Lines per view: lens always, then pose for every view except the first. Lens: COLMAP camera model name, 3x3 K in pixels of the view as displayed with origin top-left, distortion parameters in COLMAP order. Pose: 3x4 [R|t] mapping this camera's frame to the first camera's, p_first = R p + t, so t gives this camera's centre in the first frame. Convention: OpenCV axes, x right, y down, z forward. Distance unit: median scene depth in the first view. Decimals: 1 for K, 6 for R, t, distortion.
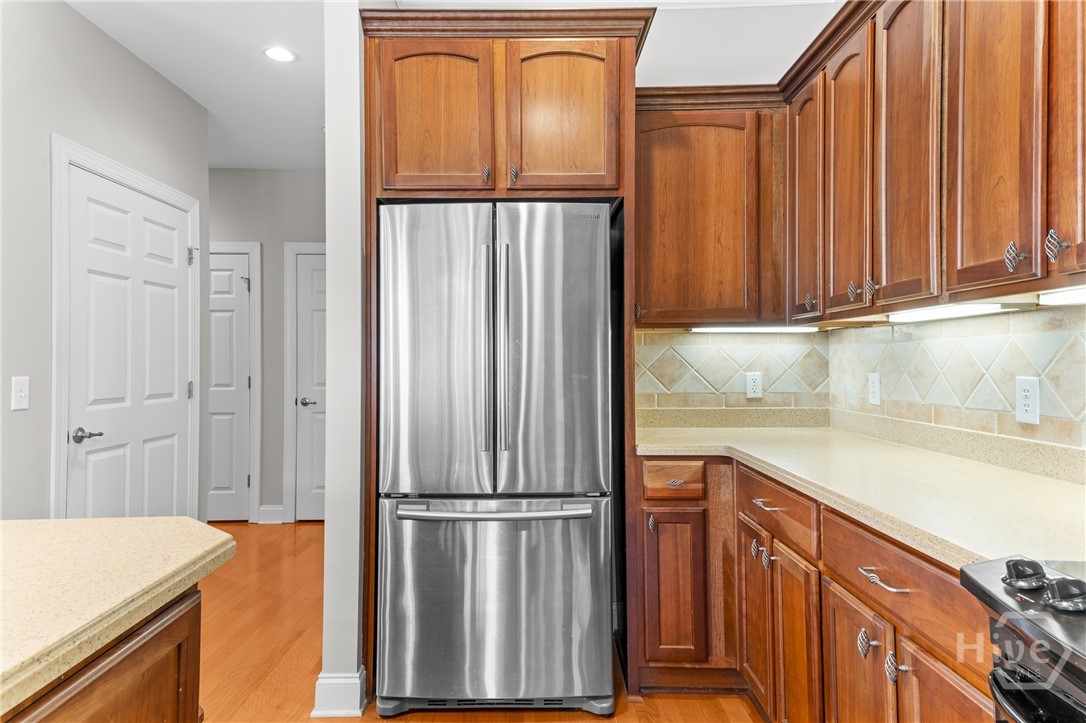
lens RADIAL K [[671.5, 0, 535.8], [0, 671.5, 350.7], [0, 0, 1]] dist [0.064793, 0.000166]
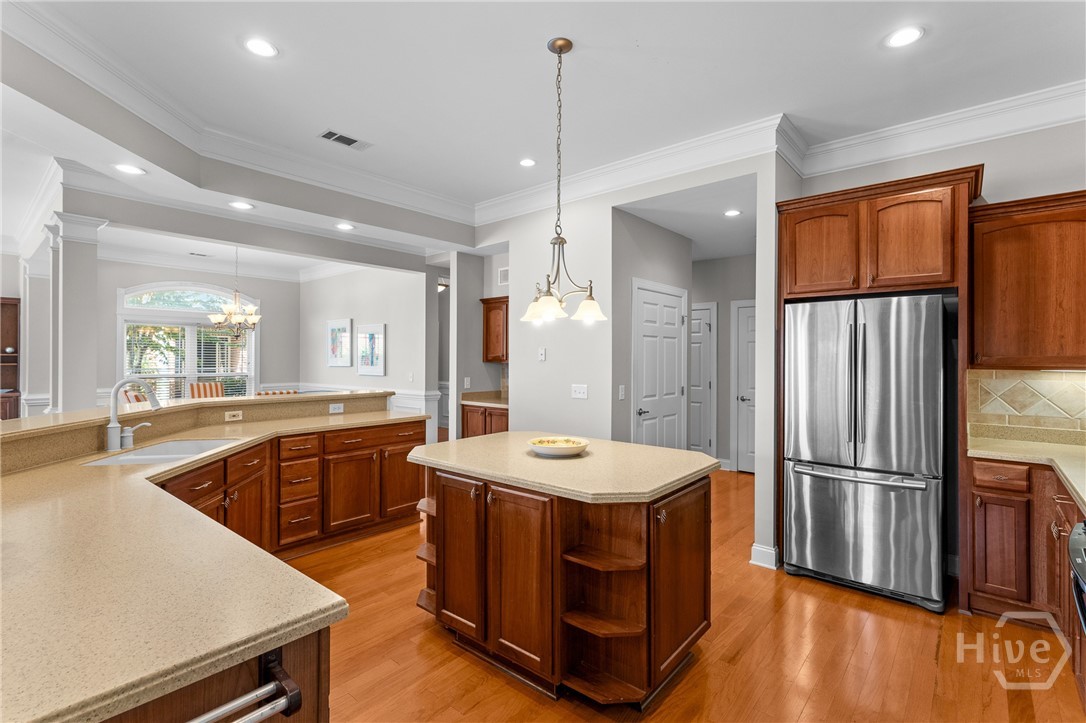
lens RADIAL K [[504.6, 0, 538.8], [0, 504.6, 356.0], [0, 0, 1]] dist [0.004883, 0.000428]
pose [[0.758505, 0.005763, -0.651642, 0.158874], [0.001216, 0.999947, 0.010259, -0.083569], [0.651667, -0.008573, 0.758457, -0.493533]]
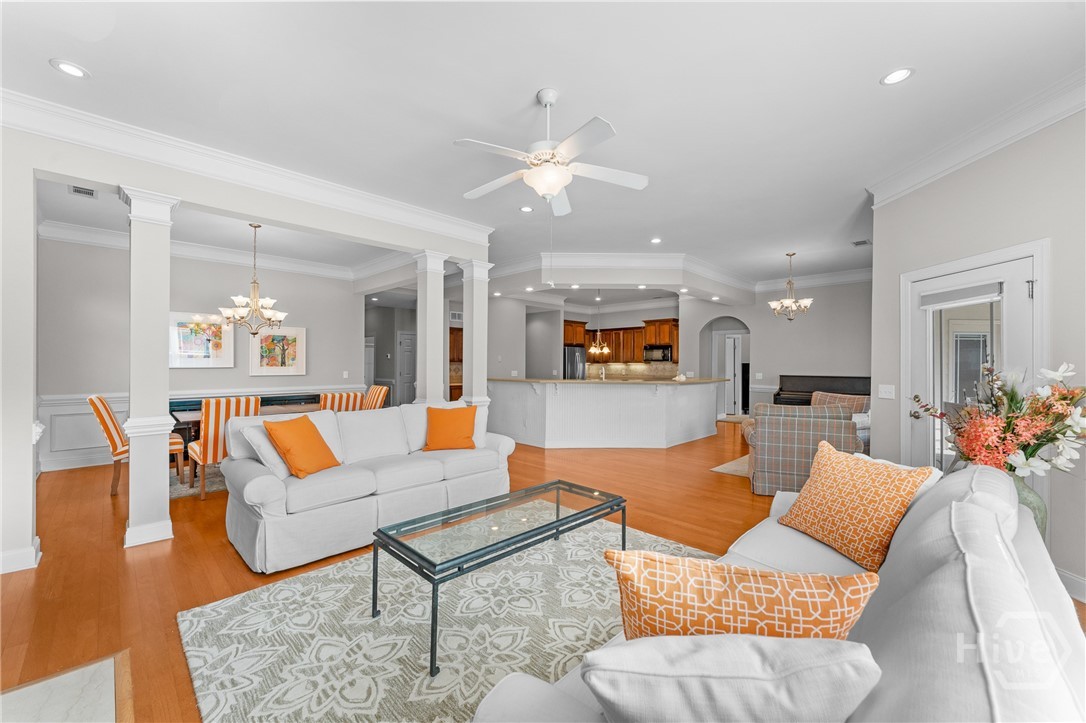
lens RADIAL K [[436.4, 0, 543.0], [0, 436.4, 361.5], [0, 0, 1]] dist [0.001528, 0.000073]
pose [[0.699540, 0.012507, 0.714484, -3.591739], [-0.023945, 0.999696, 0.005944, -0.075530], [-0.714192, -0.021266, 0.699627, -2.015854]]
